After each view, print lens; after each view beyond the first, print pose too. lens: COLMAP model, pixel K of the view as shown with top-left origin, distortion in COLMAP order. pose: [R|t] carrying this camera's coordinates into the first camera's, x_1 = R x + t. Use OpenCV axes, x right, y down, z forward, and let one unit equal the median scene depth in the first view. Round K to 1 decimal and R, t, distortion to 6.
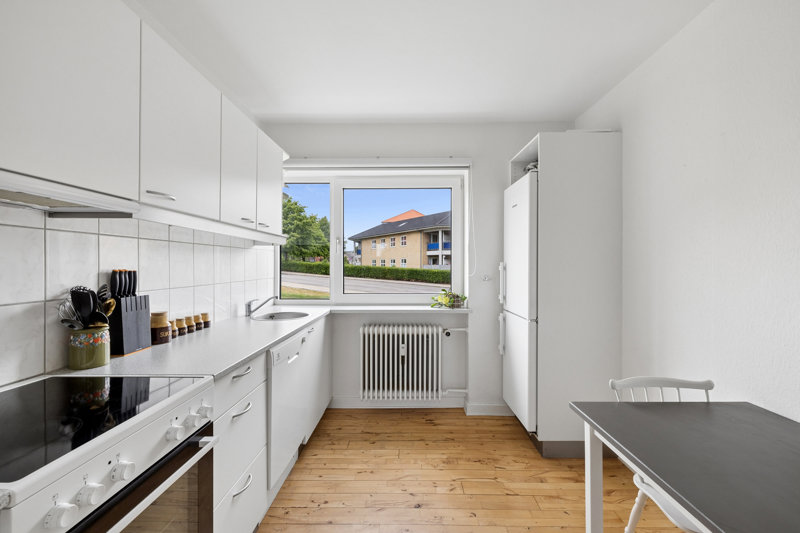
lens RADIAL K [[328.2, 0, 410.0], [0, 328.2, 264.3], [0, 0, 1]] dist [0.003894, -0.000281]
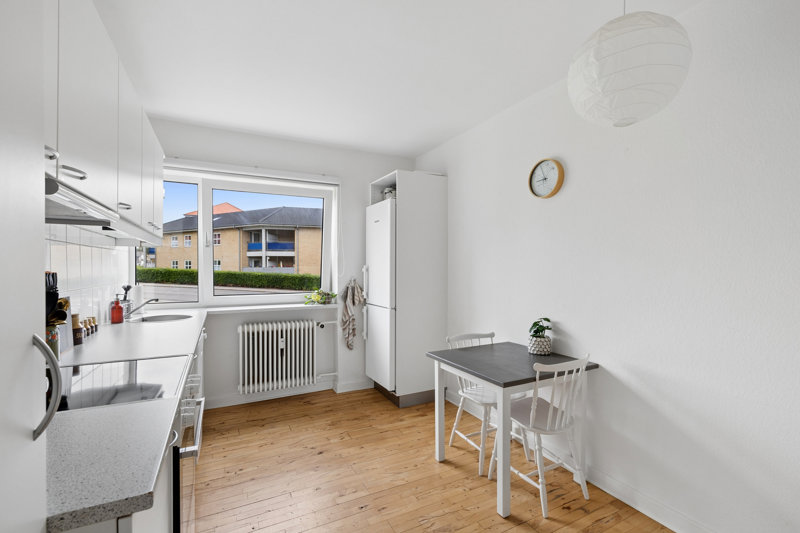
lens RADIAL K [[343.5, 0, 393.5], [0, 343.5, 268.4], [0, 0, 1]] dist [0.025951, 0.000070]
pose [[0.899439, 0.000105, 0.437047, -0.202657], [-0.002105, 0.999989, 0.004092, -0.000317], [-0.437042, -0.004601, 0.899429, -0.229699]]
